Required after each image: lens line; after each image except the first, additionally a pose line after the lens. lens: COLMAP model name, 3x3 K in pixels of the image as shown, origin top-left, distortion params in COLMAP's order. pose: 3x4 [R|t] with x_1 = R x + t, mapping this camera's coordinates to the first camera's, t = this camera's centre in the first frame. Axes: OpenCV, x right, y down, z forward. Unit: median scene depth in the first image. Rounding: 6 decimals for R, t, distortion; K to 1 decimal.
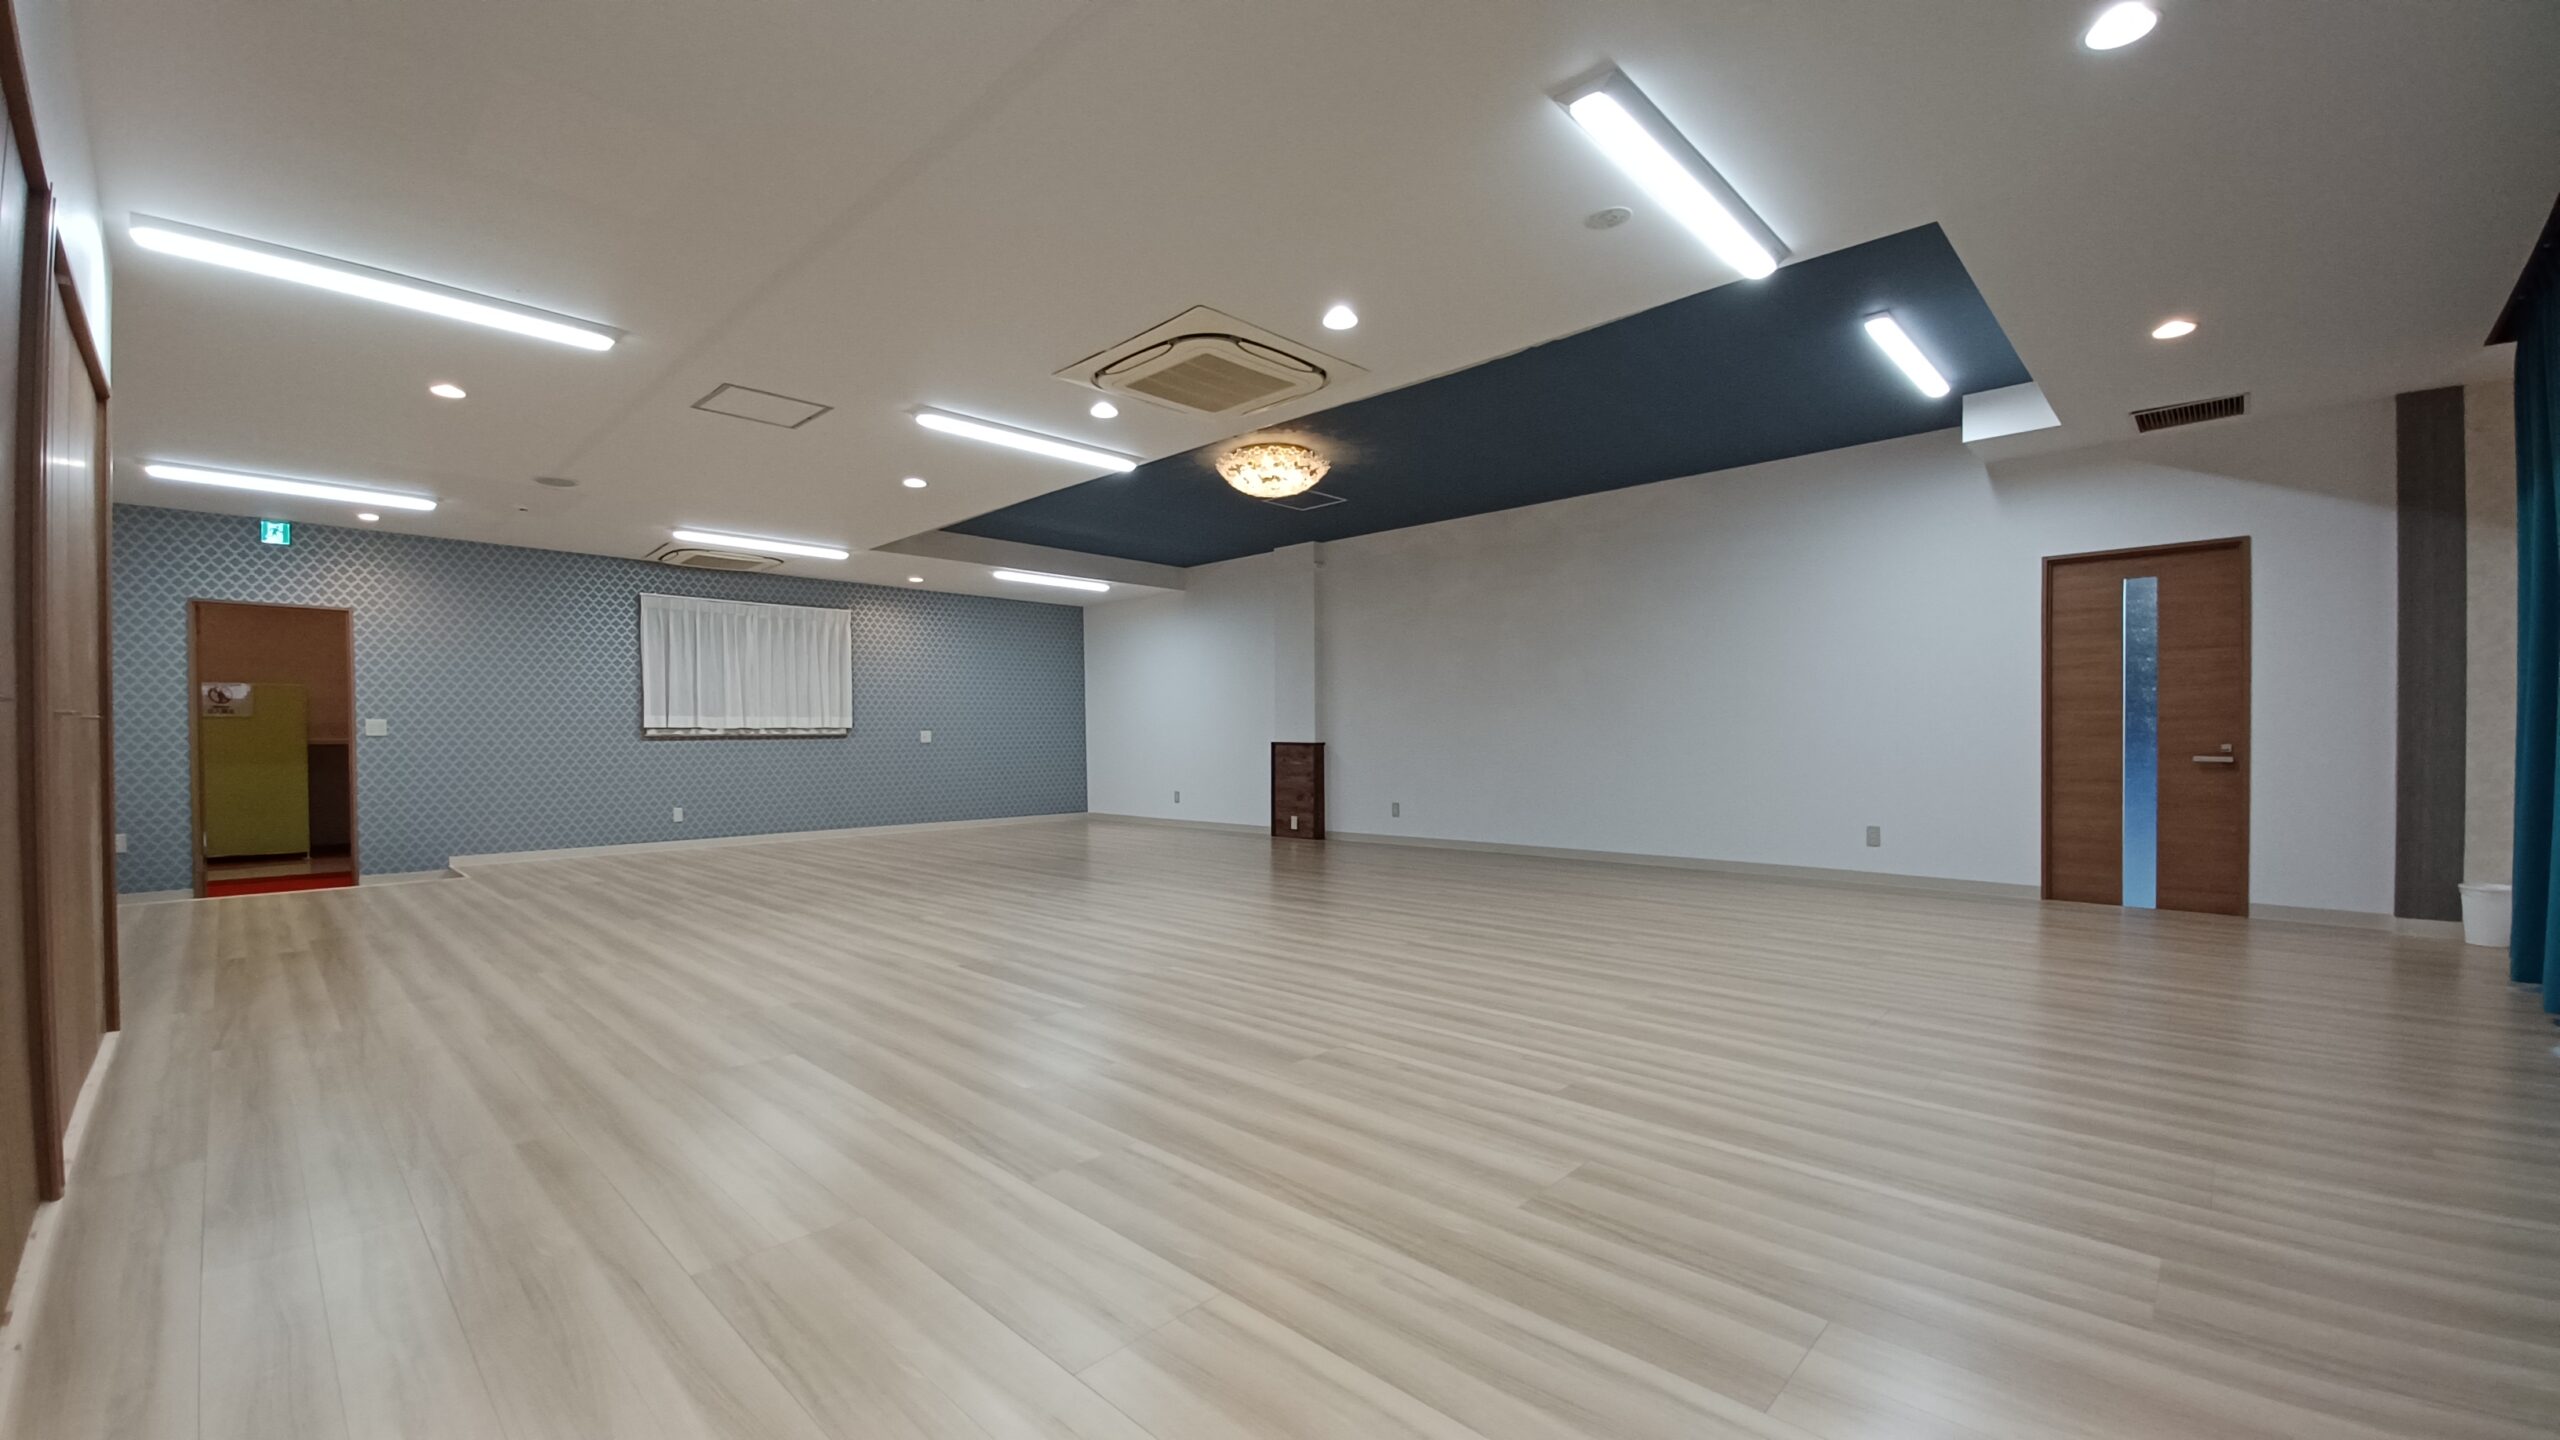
lens RADIAL K [[1008.5, 0, 1267.8], [0, 1008.5, 754.7], [0, 0, 1]] dist [-0.007679, -0.000030]
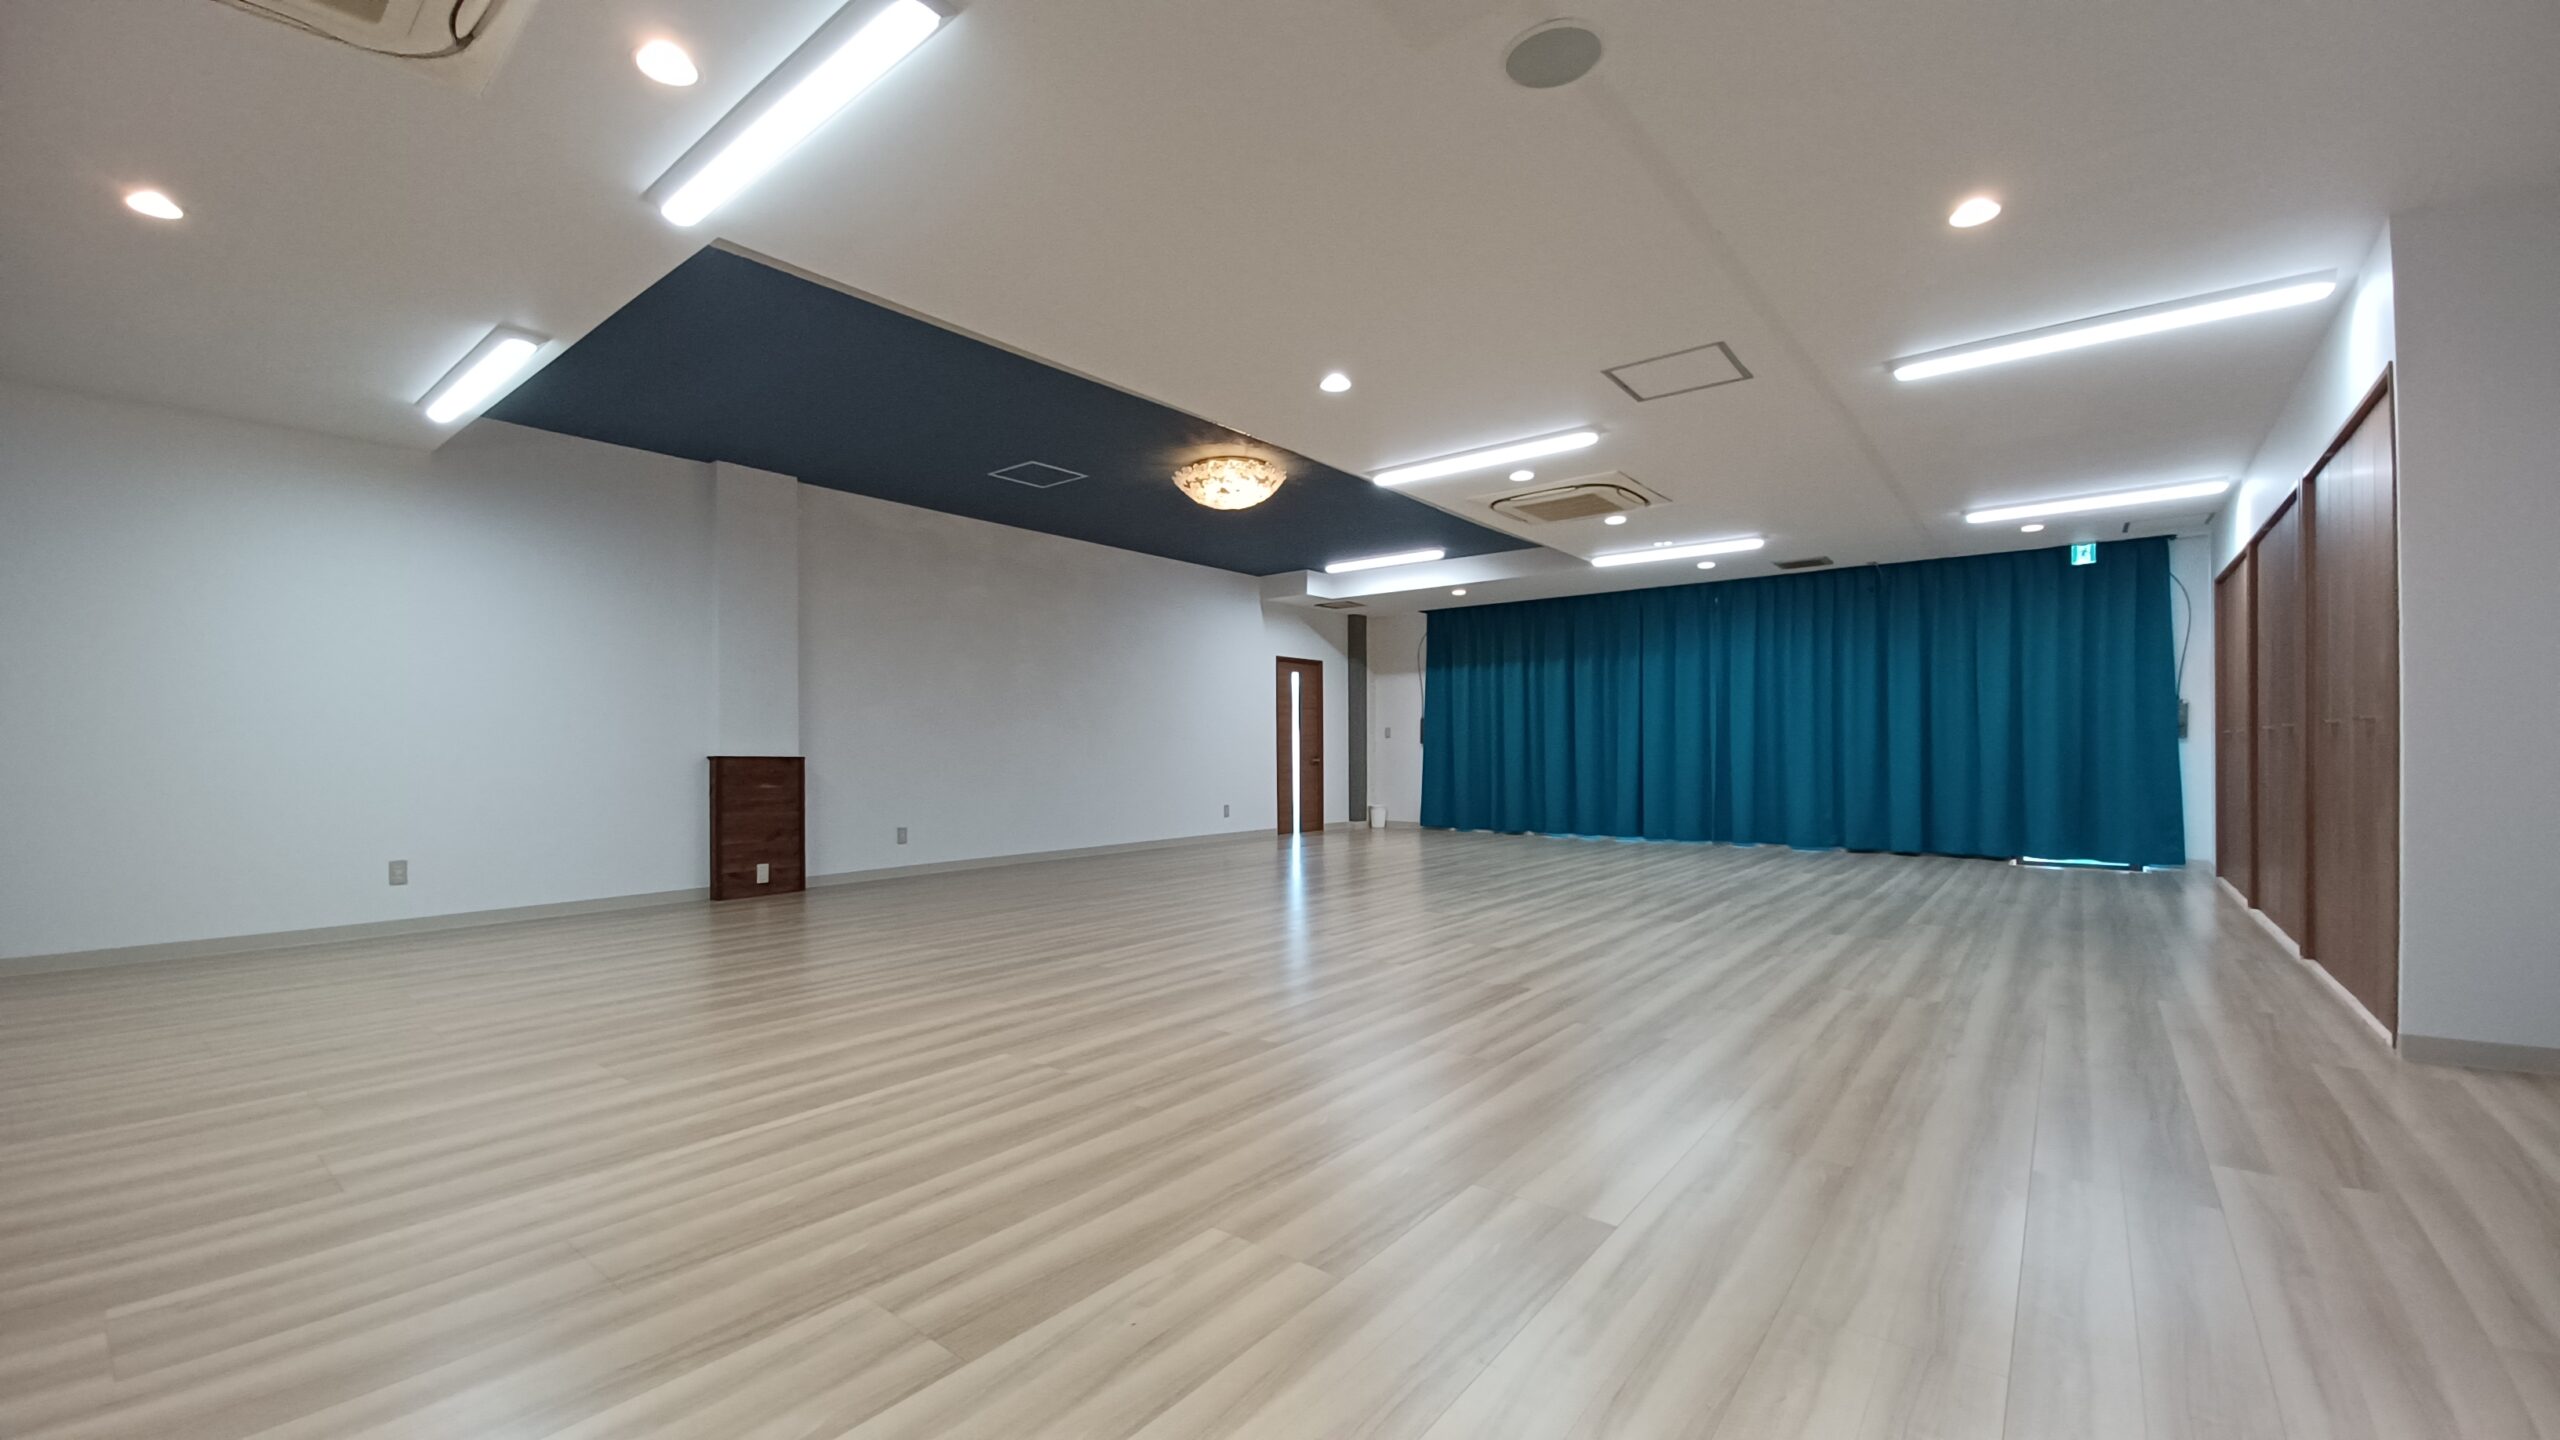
lens RADIAL K [[1008.5, 0, 1267.8], [0, 1008.5, 754.7], [0, 0, 1]] dist [-0.007679, -0.000030]
pose [[-0.094578, 0.002113, 0.995515, -0.697744], [0.022909, 0.999738, 0.000054, -0.005885], [-0.995254, 0.022811, -0.094602, 0.728732]]
